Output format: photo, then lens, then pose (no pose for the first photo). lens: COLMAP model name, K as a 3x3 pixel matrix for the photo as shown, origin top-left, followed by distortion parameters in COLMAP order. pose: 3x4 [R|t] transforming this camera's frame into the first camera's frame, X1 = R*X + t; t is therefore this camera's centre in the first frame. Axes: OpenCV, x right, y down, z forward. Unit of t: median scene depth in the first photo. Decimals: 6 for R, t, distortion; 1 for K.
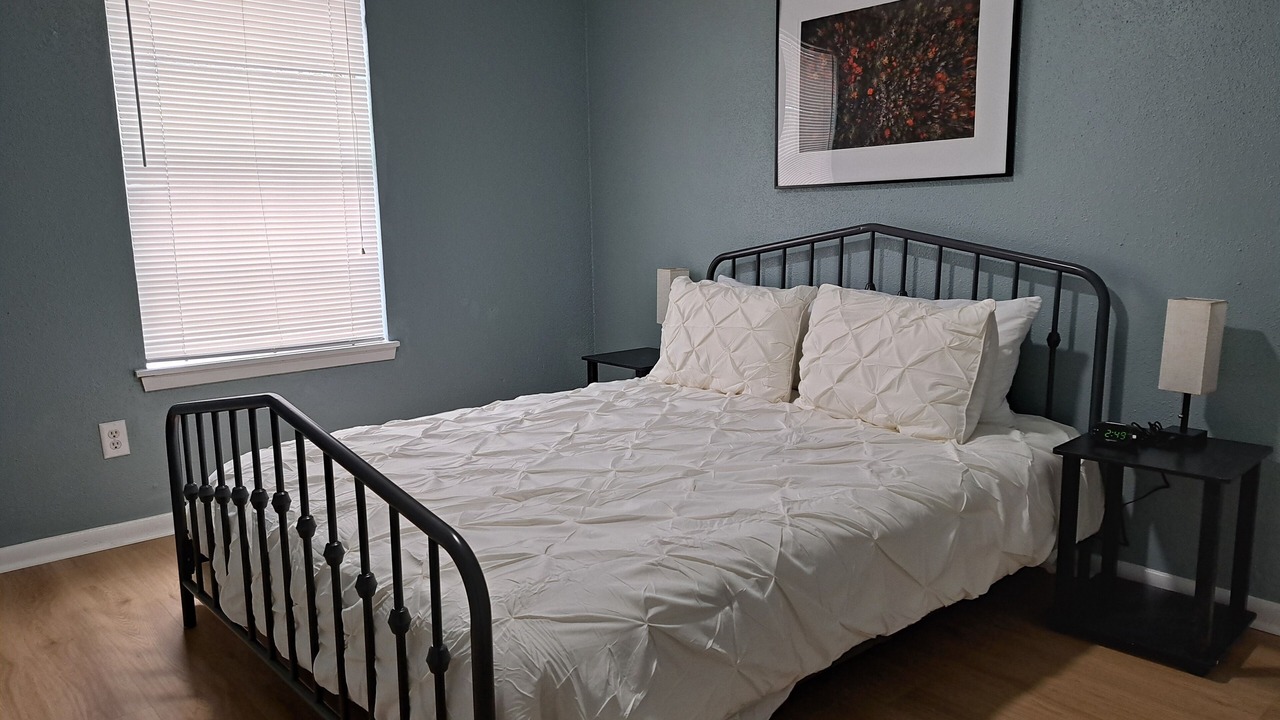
lens RADIAL K [[914.4, 0, 655.8], [0, 914.4, 384.6], [0, 0, 1]] dist [0.038236, -0.017835]
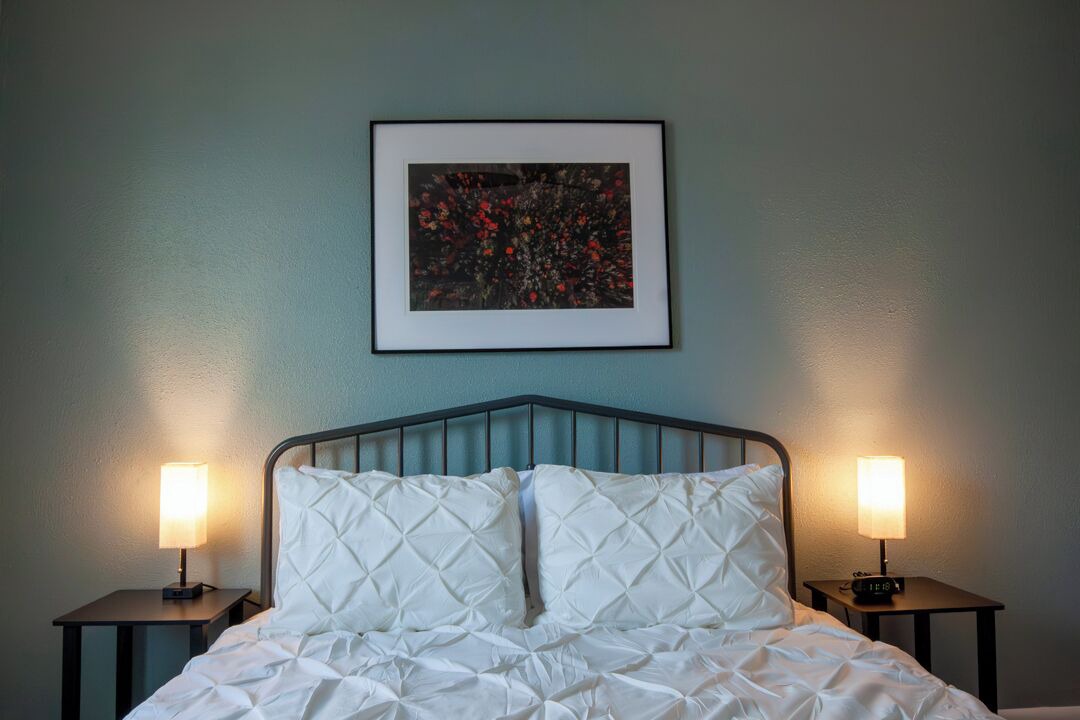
lens RADIAL K [[814.3, 0, 493.0], [0, 814.3, 360.0], [0, 0, 1]] dist [-0.025583, -0.016490]
pose [[0.629490, 0.047443, 0.775559, -0.421641], [0.146594, 0.972958, -0.178502, -0.081865], [-0.763055, 0.226058, 0.605512, 0.602171]]
